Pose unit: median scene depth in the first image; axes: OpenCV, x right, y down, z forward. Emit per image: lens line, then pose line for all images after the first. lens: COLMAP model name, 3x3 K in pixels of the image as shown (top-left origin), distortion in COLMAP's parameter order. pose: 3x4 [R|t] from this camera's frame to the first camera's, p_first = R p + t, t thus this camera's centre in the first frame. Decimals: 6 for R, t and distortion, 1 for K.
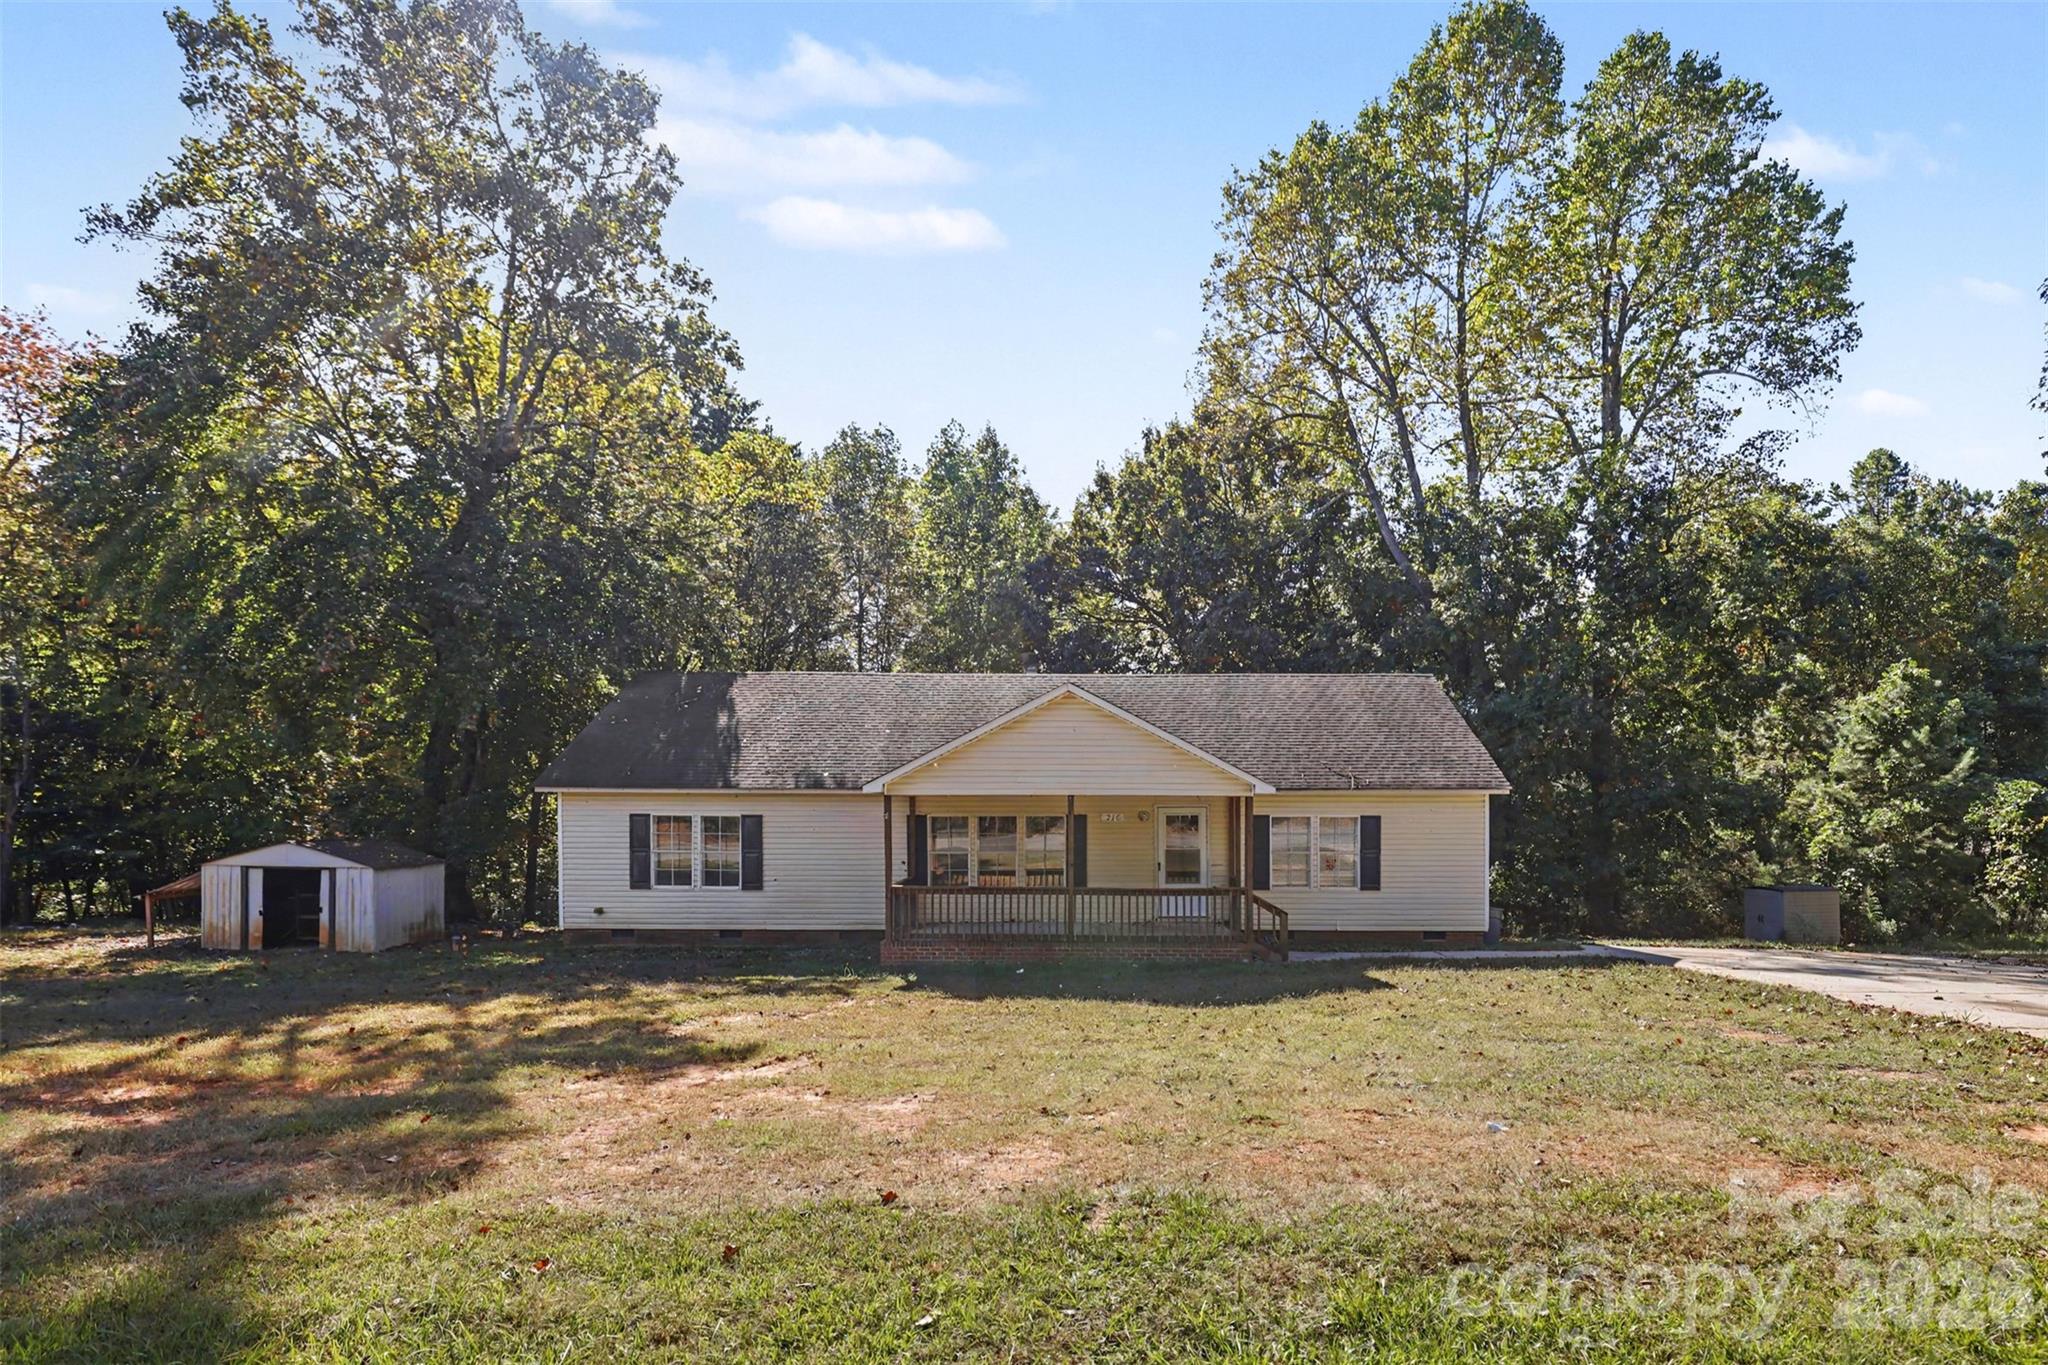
lens RADIAL K [[1071.8, 0, 1101.2], [0, 1071.8, 850.2], [0, 0, 1]] dist [0.000837, -0.000016]
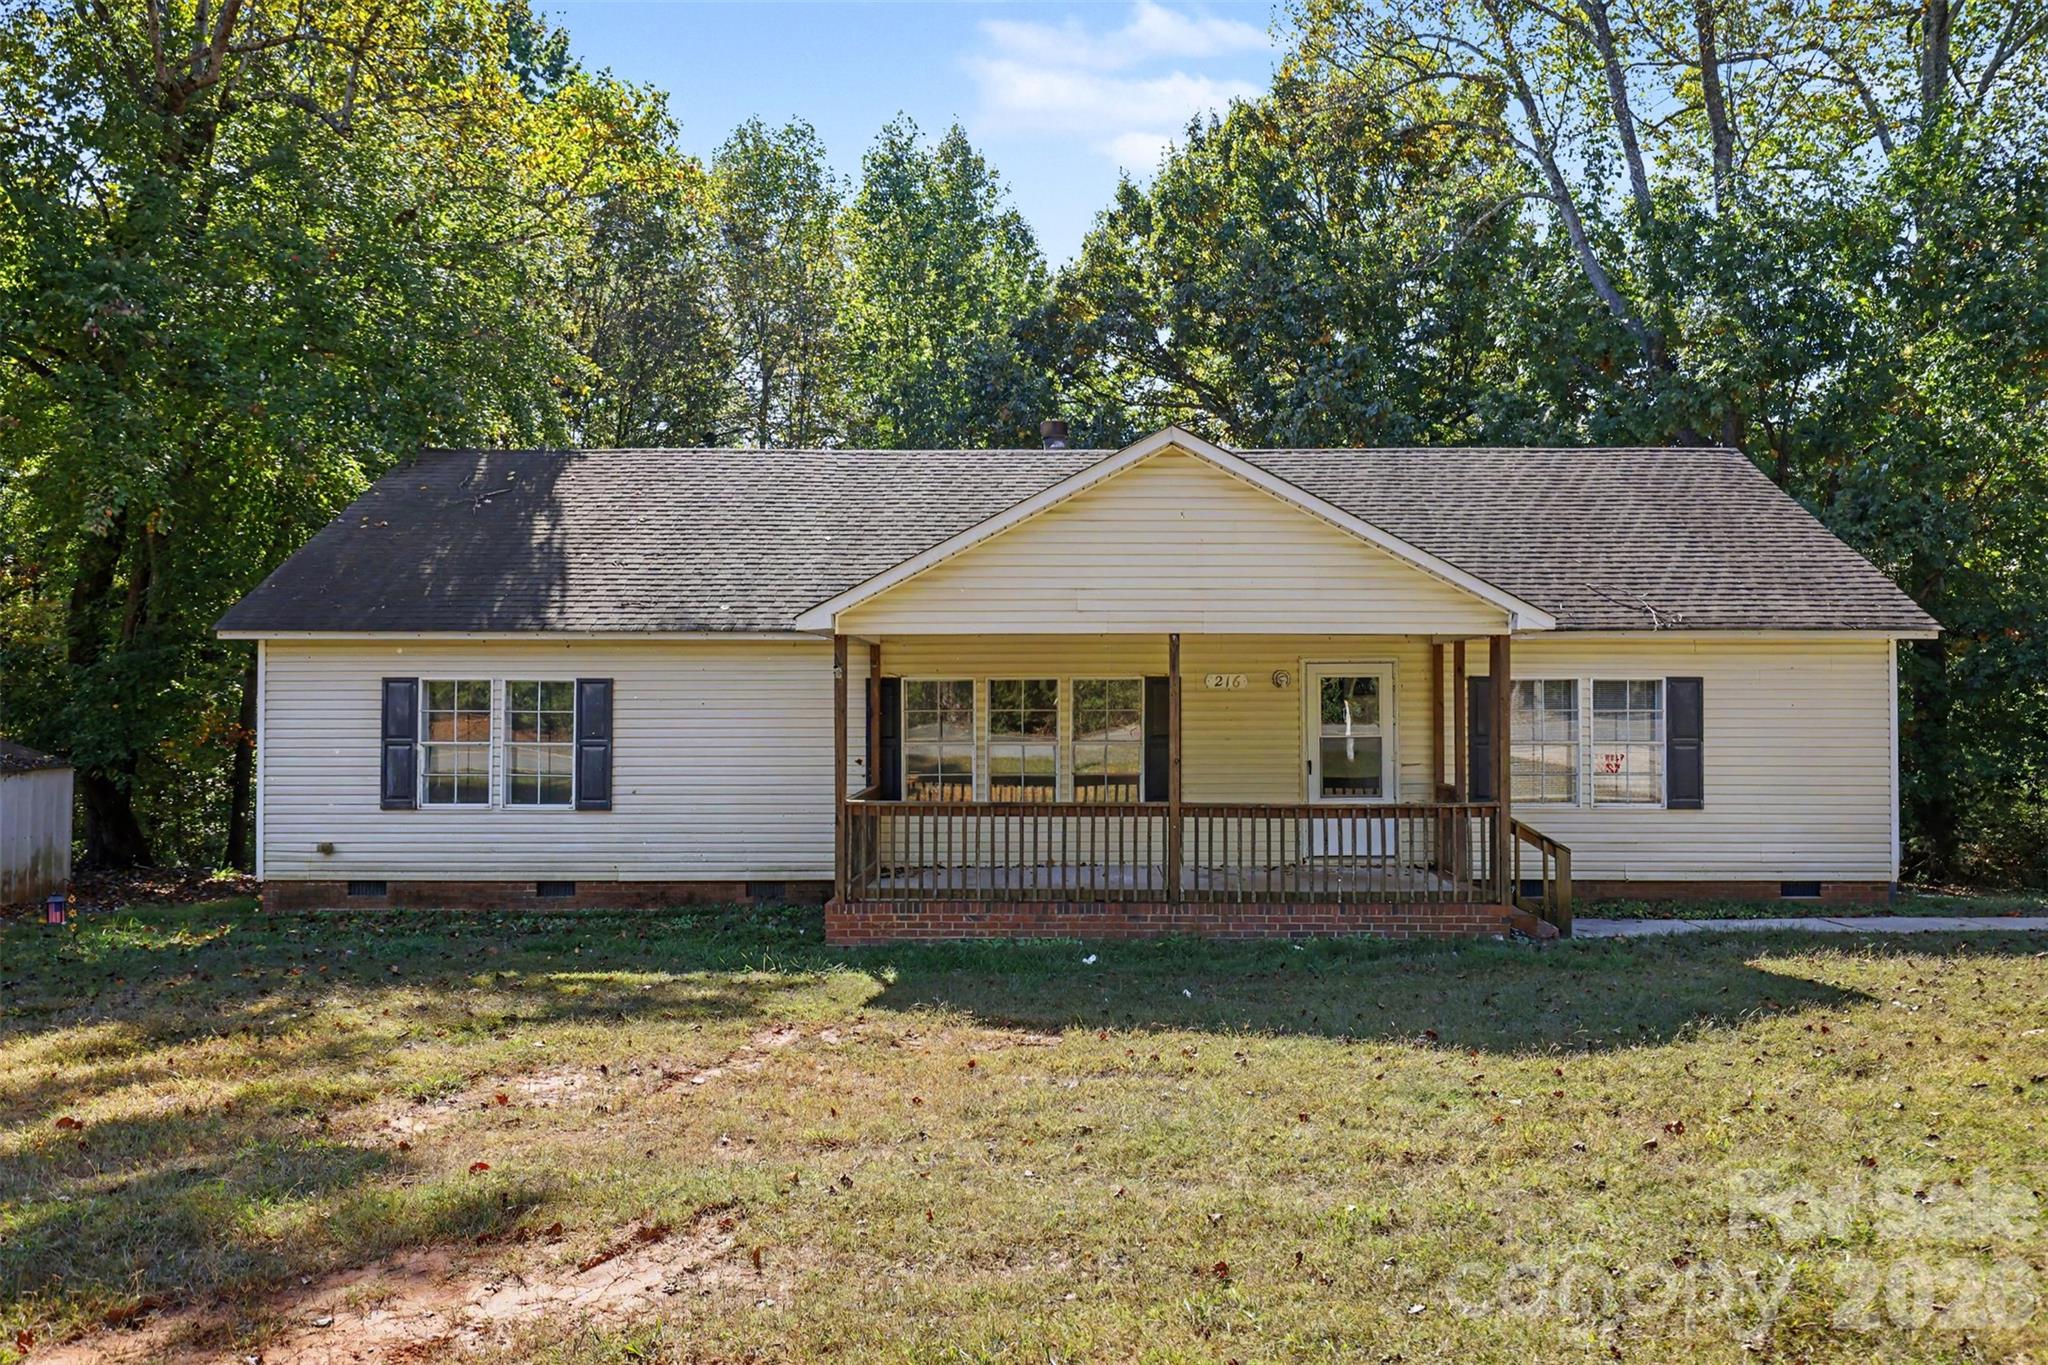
lens RADIAL K [[1475.5, 0, 1052.6], [0, 1475.5, 711.2], [0, 0, 1]] dist [-0.008372, -0.002171]
pose [[0.999845, -0.002641, -0.017397, -0.066603], [0.002012, 0.999346, -0.036101, 0.012750], [0.017481, 0.036060, 0.999197, 0.215193]]
